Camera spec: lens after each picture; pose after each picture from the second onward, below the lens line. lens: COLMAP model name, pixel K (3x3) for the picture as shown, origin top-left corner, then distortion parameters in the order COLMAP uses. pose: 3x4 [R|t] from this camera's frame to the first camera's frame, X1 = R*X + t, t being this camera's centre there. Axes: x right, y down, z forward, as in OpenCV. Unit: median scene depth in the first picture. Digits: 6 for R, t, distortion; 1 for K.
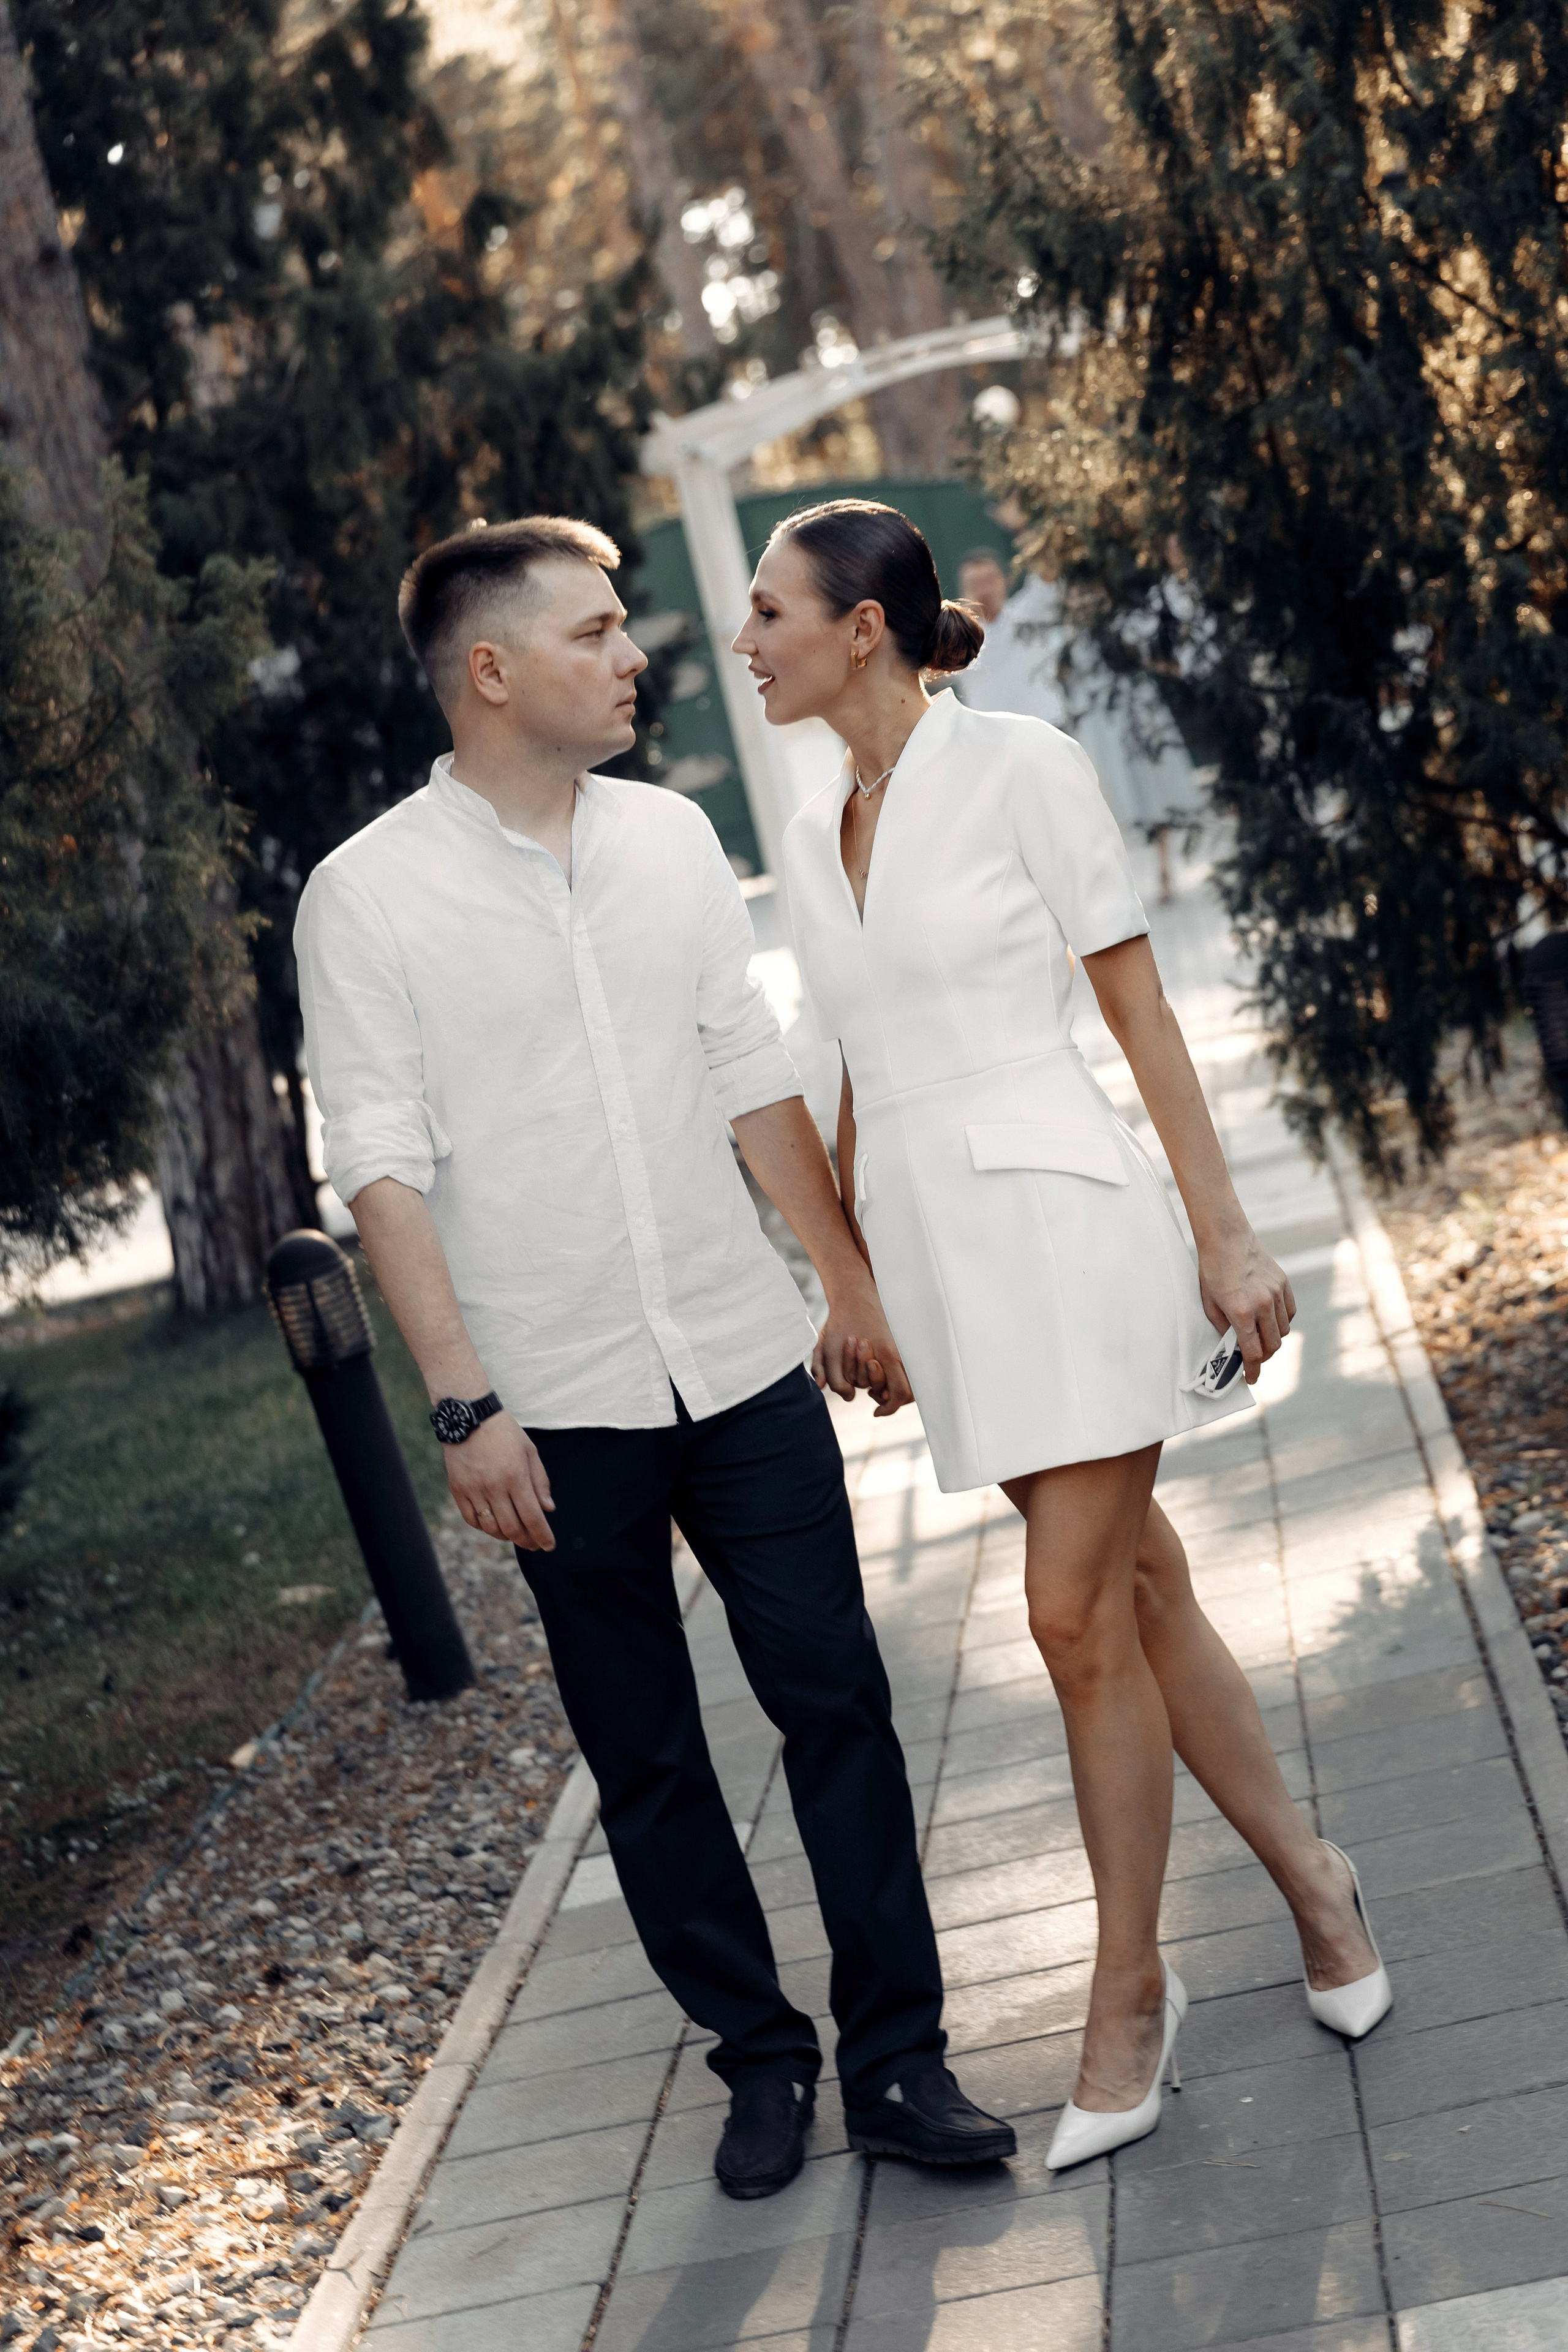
lens RADIAL K [[4755.4, 0, 784.0], [0, 4755.4, 1176.0], [0, 0, 1]] dist [0.014240, -0.139671]
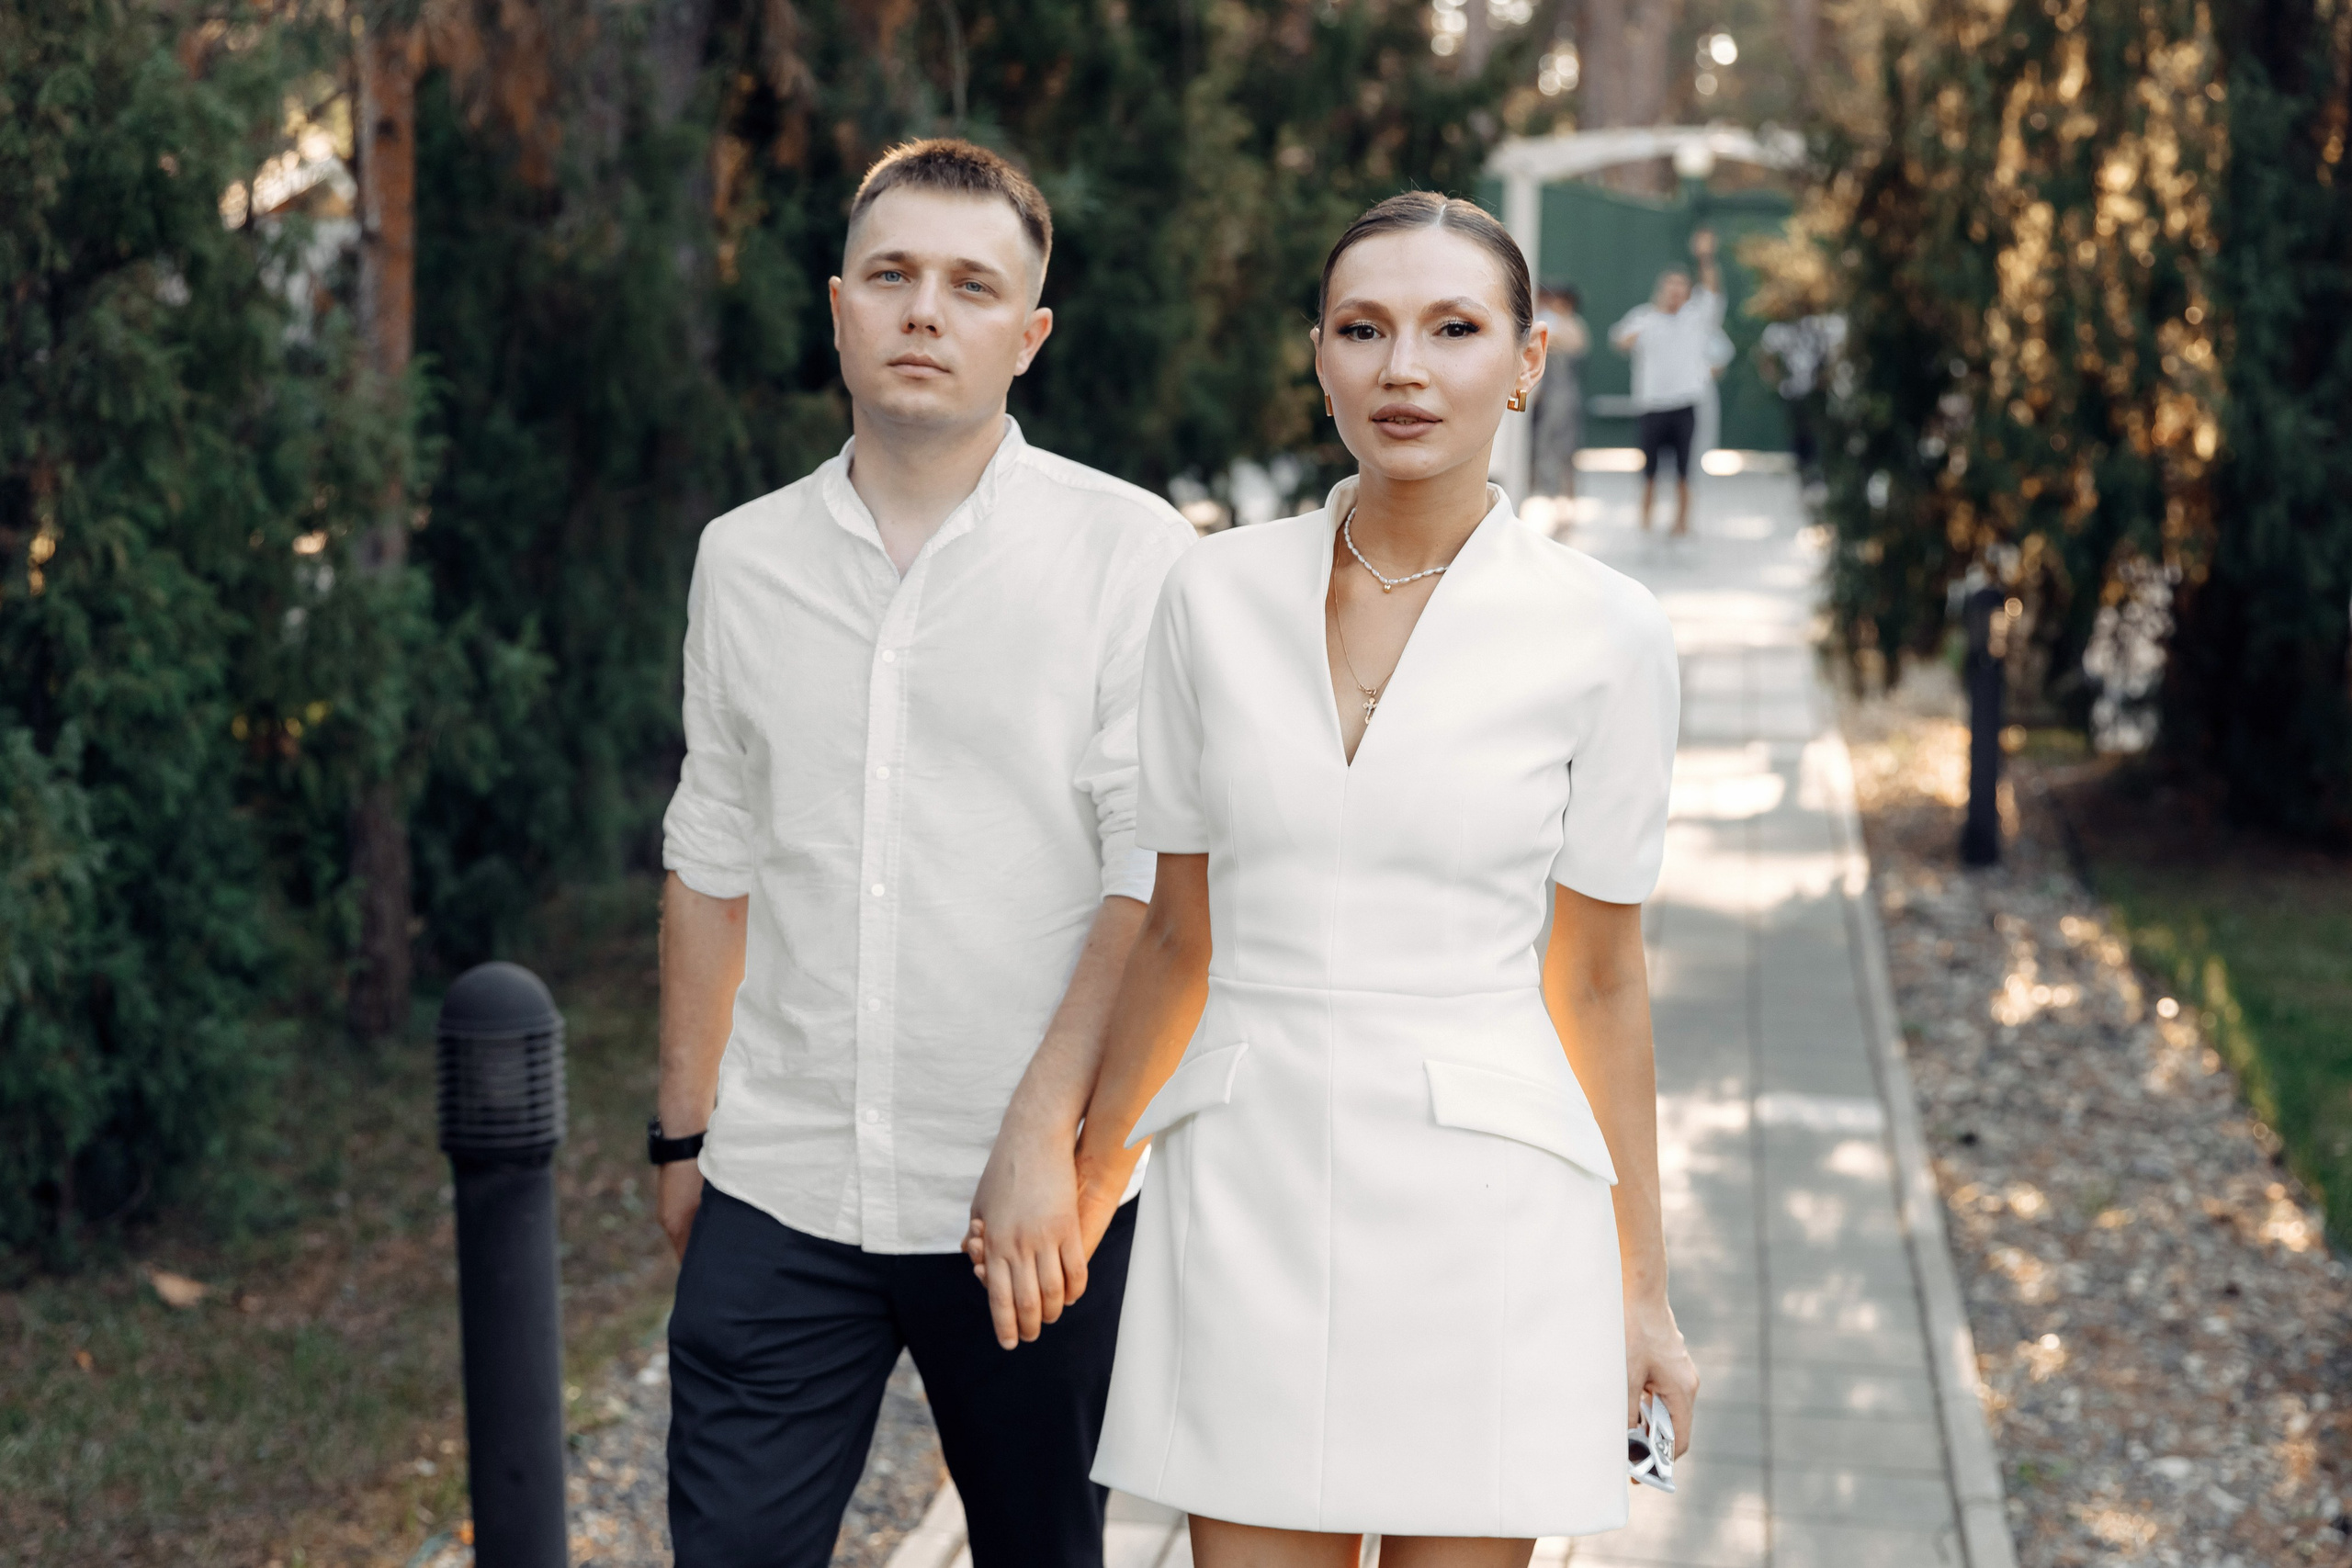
lens RADIAL K [[3839.2, 0, 1176.0], [0, 3839.2, 784.0], [0, 0, 1]] dist [-0.006020, 0.008312]
pose [[0.964974, 0.260423, -0.031691, -0.066405], [-0.259350, 0.965174, 0.034300, 0.049469], [0.039520, -0.024880, 0.998909, -0.448818]]
